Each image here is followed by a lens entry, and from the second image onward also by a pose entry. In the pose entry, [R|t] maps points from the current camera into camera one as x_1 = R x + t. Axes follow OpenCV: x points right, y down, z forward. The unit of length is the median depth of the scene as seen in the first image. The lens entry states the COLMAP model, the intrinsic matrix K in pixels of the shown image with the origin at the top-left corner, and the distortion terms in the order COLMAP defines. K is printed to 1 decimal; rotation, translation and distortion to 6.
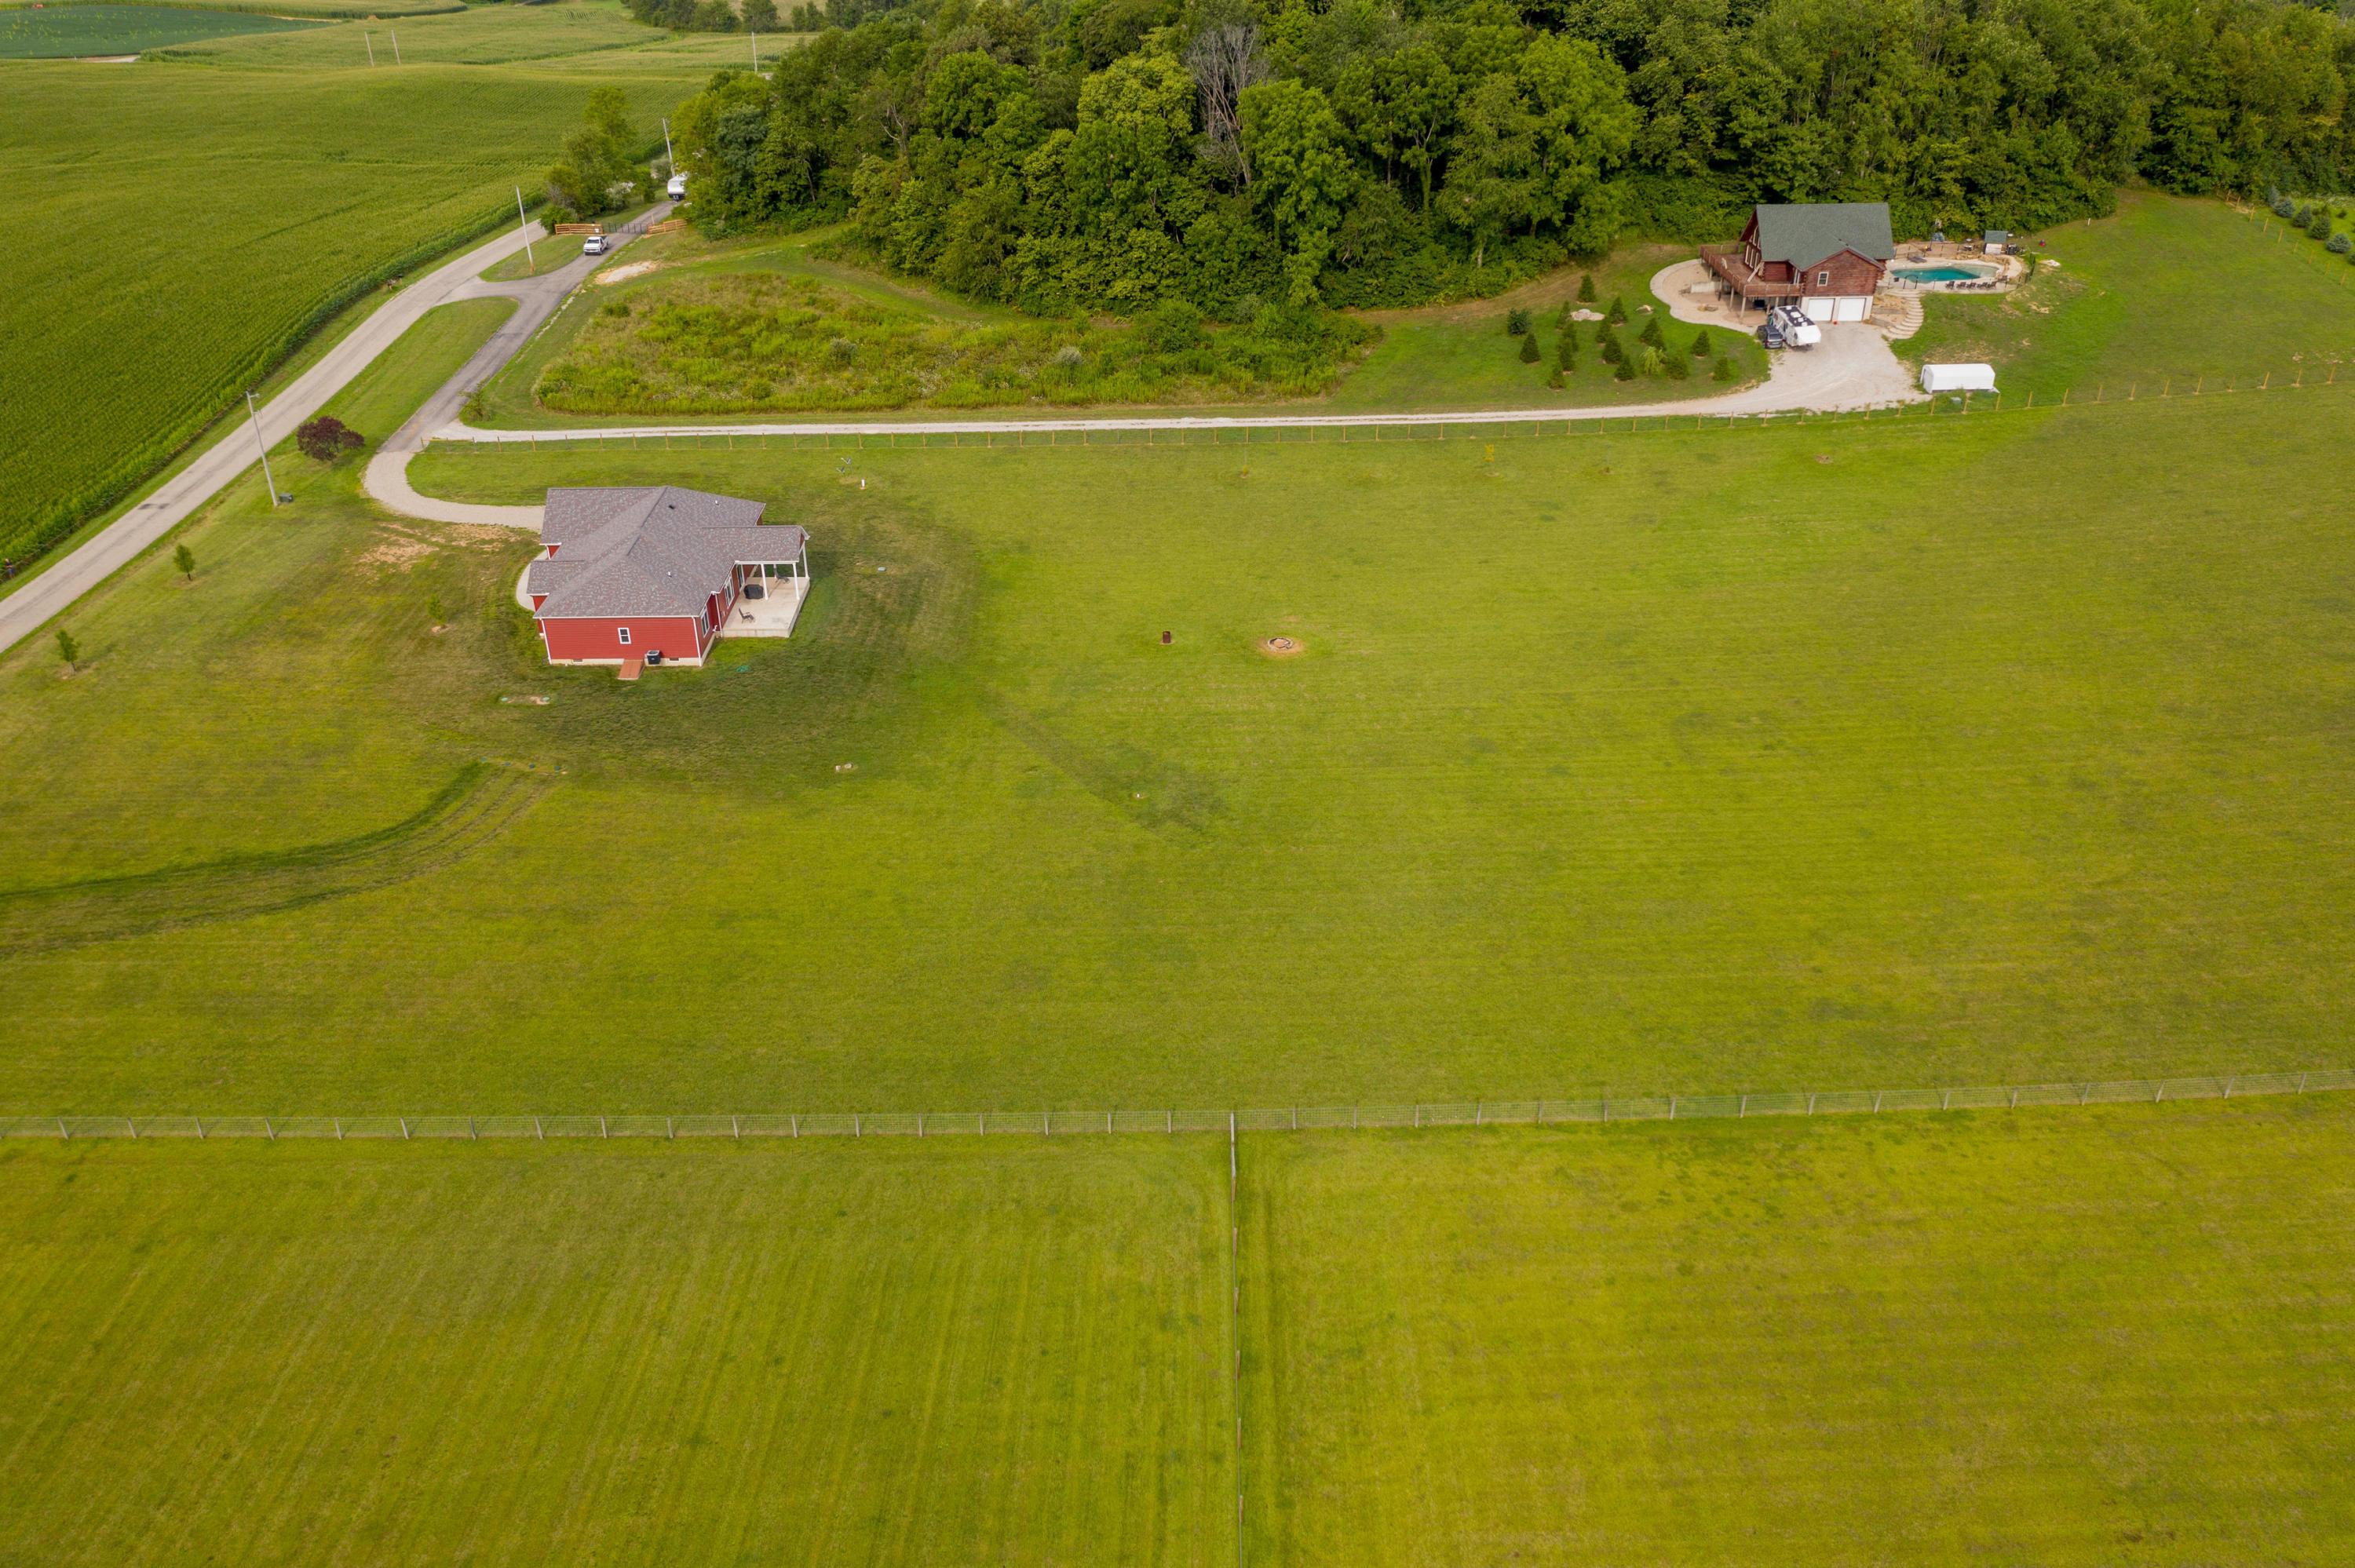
lens RADIAL K [[1867.4, 0, 1183.2], [0, 1867.4, 781.2], [0, 0, 1]] dist [-0.009745, 0.019798]
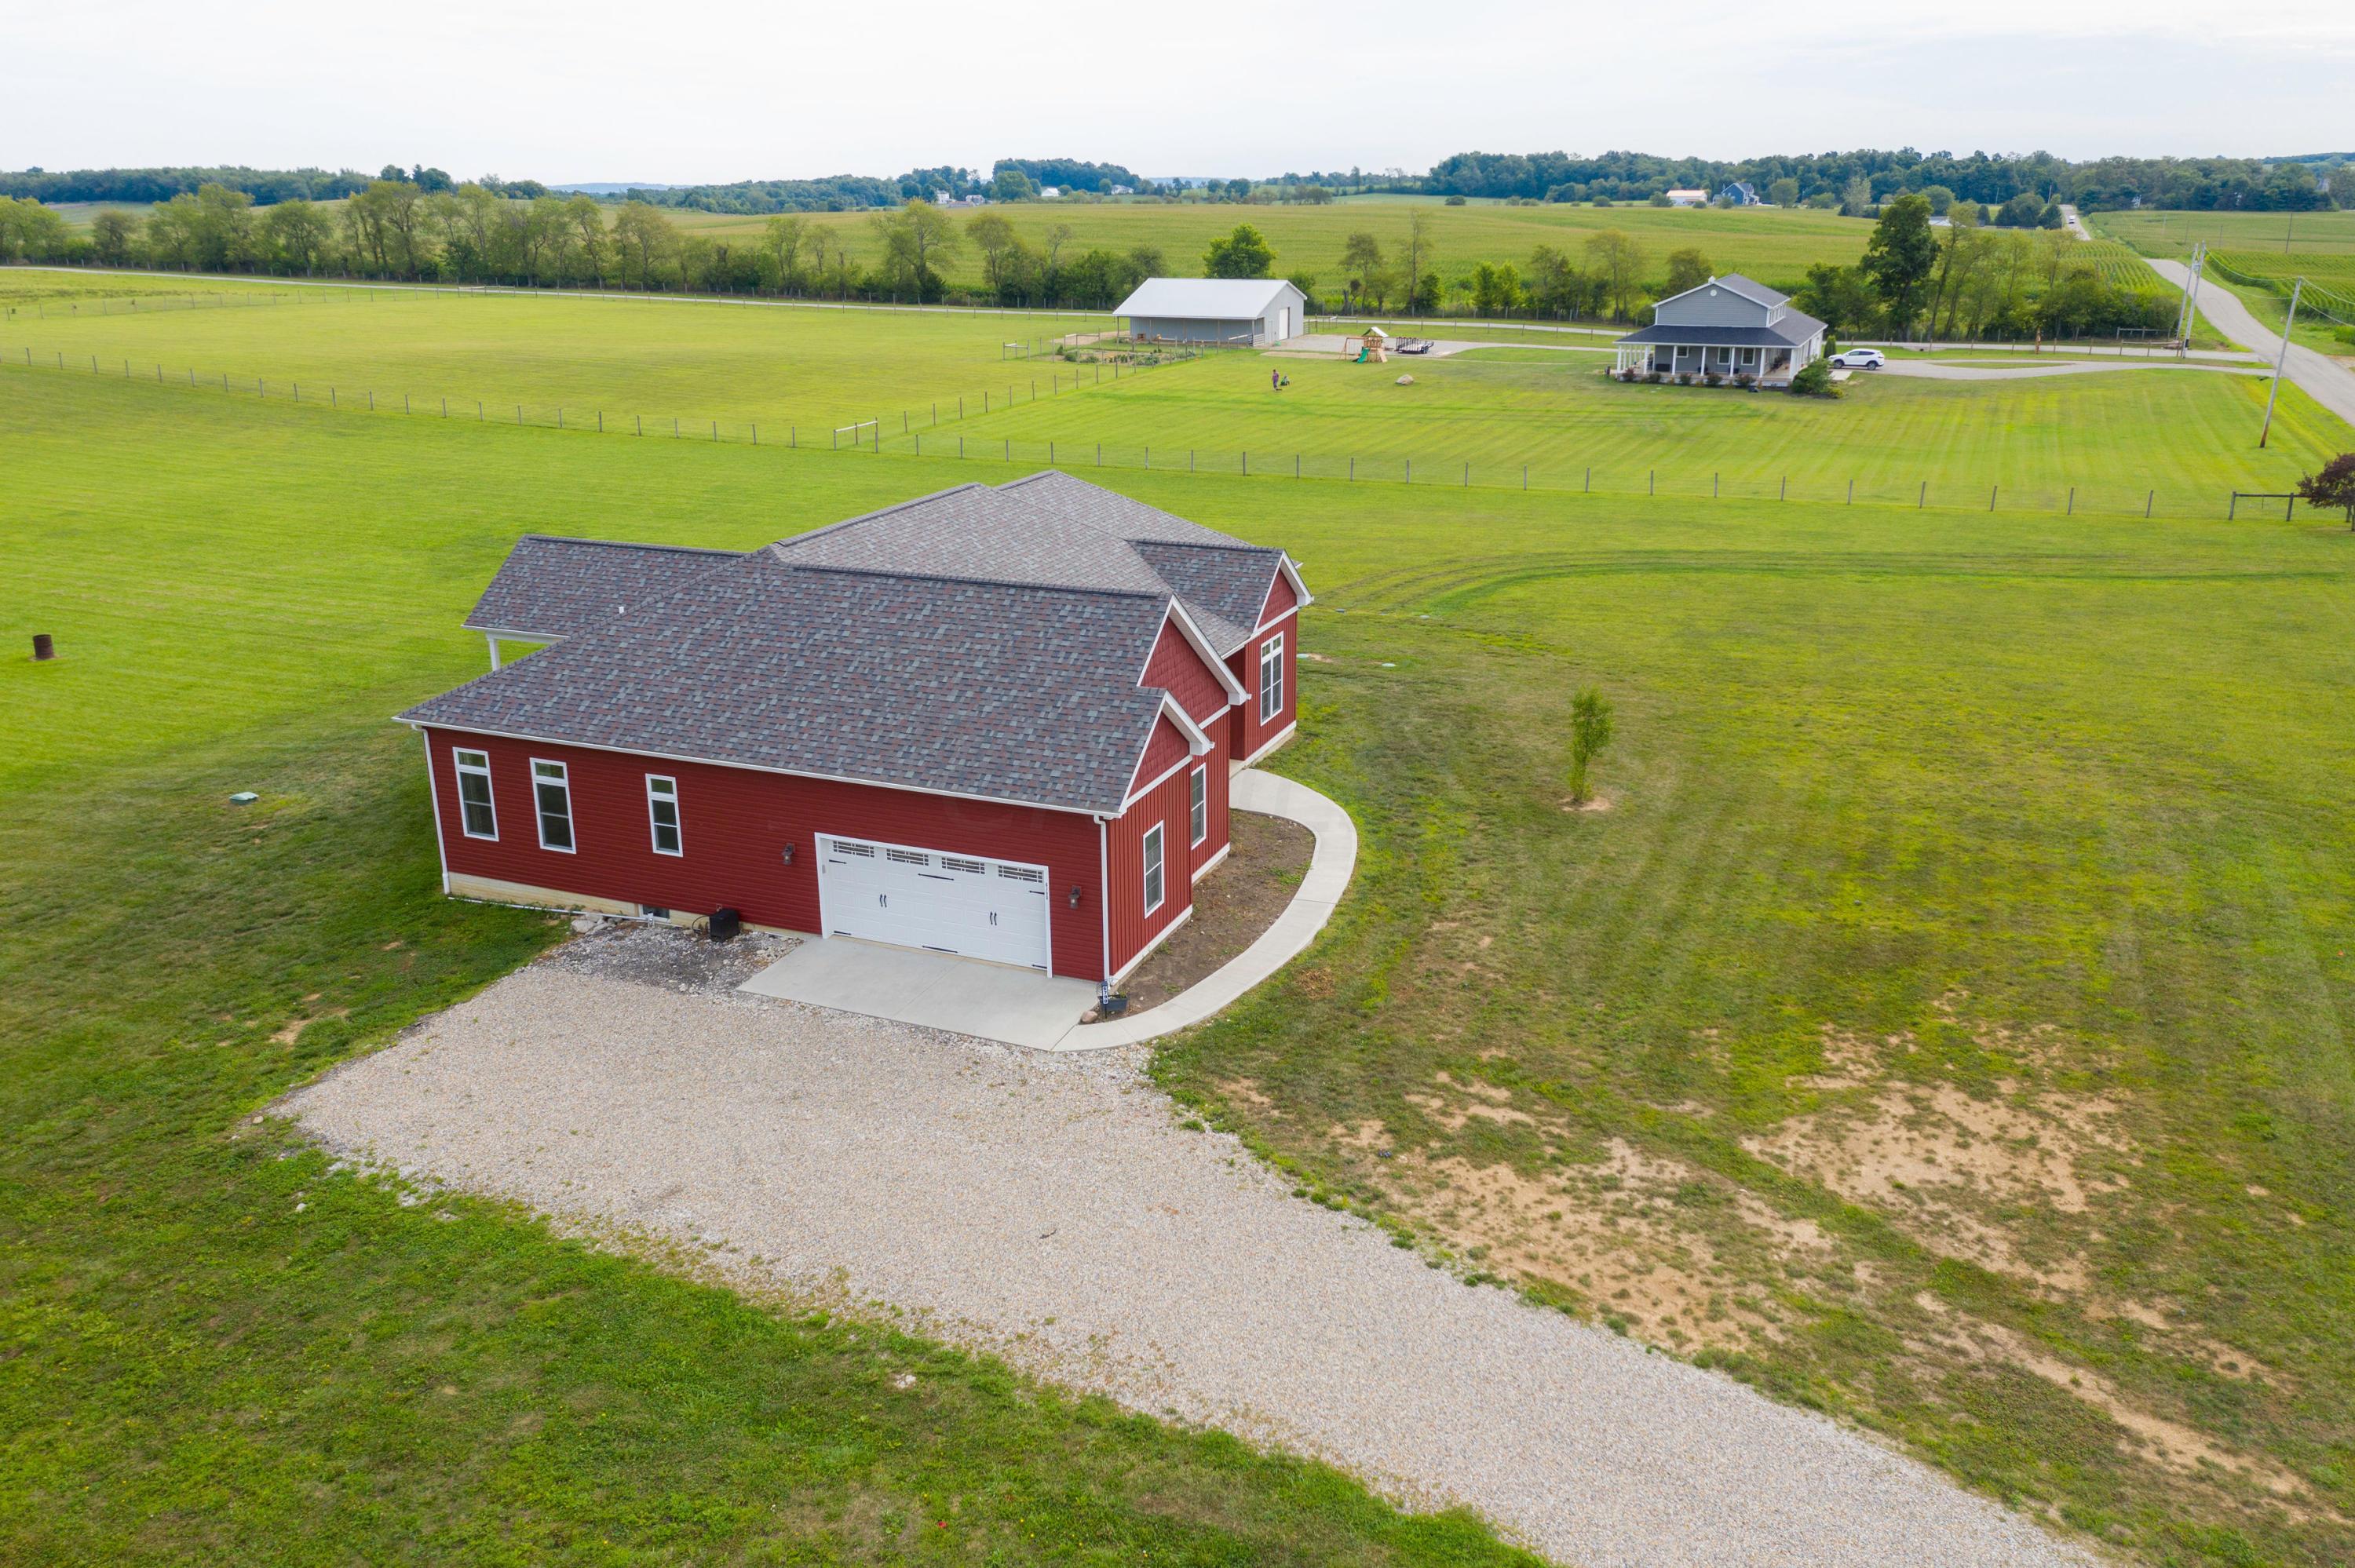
lens RADIAL K [[1847.9, 0, 1181.7], [0, 1847.9, 800.0], [0, 0, 1]] dist [-0.004833, 0.005884]
pose [[-0.919870, -0.116288, 0.374589, -0.470489], [0.200158, 0.682145, 0.703289, -0.333285], [-0.337308, 0.721911, -0.604209, 1.262438]]
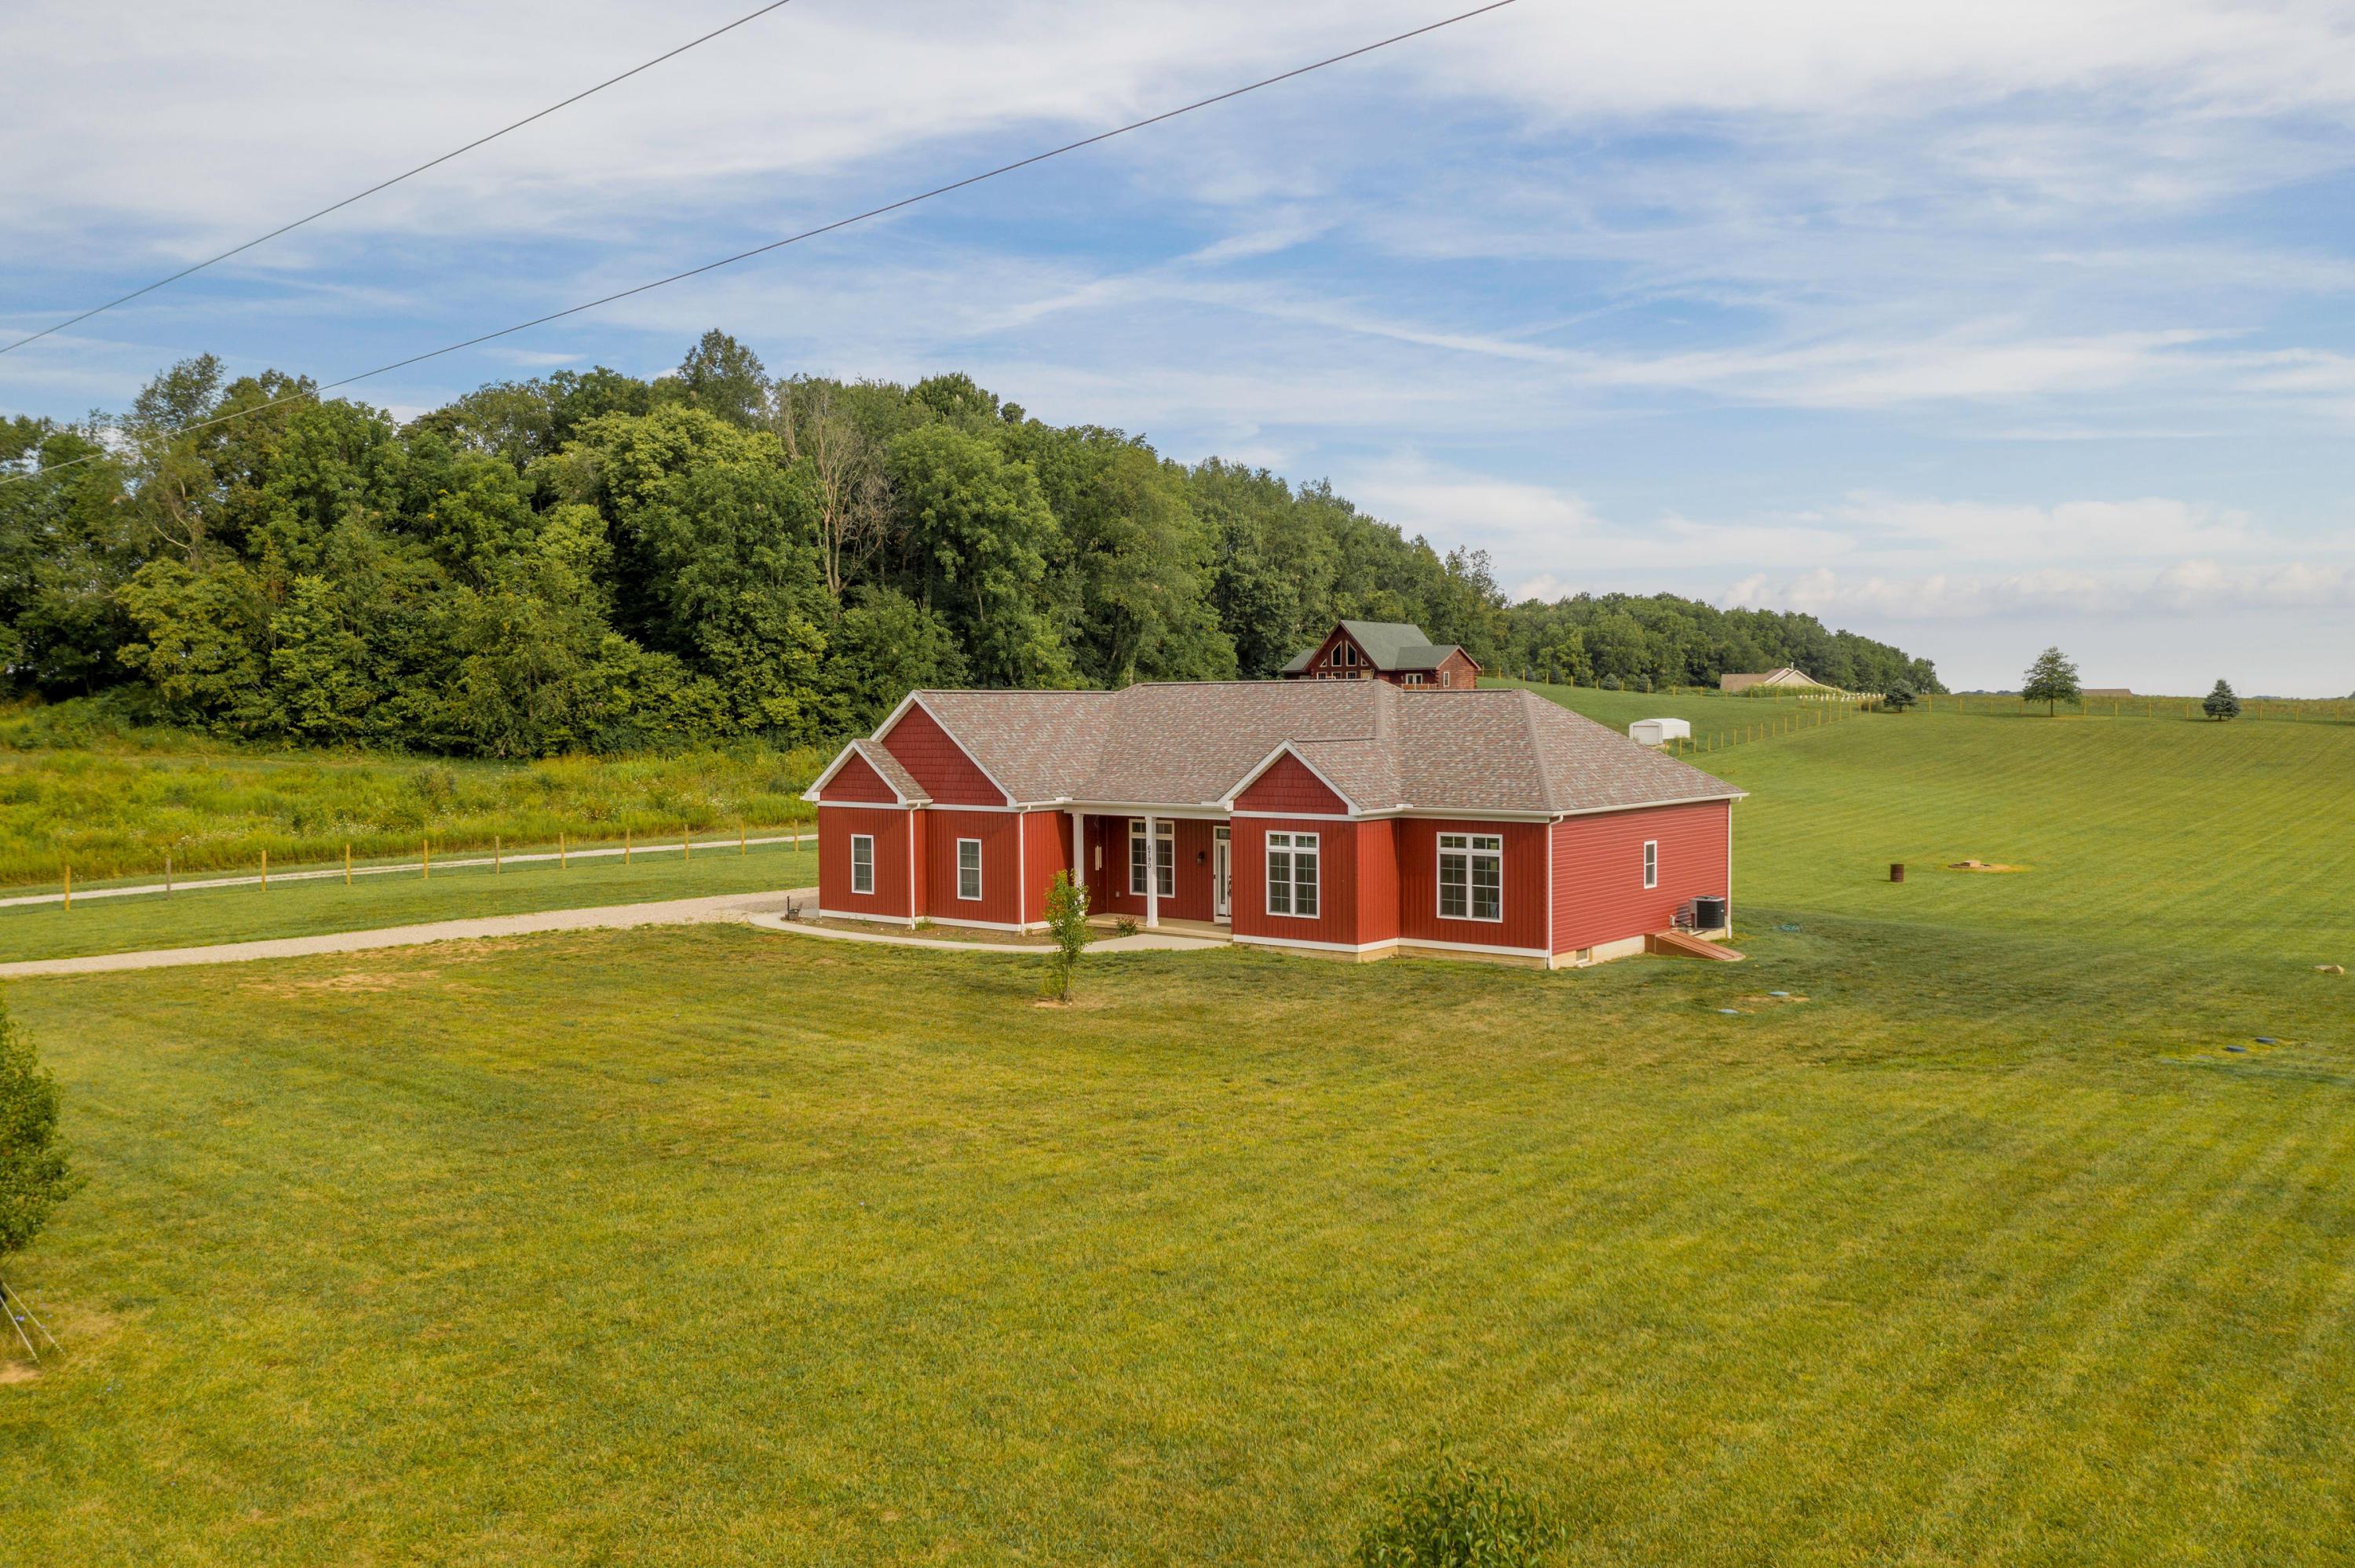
lens RADIAL K [[1868.7, 0, 1161.8], [0, 1868.7, 804.0], [0, 0, 1]] dist [-0.000387, 0.003055]
pose [[0.646223, -0.038156, 0.762194, -0.630144], [0.375991, 0.885038, -0.274477, -0.024342], [-0.664098, 0.463952, 0.586278, 0.835099]]
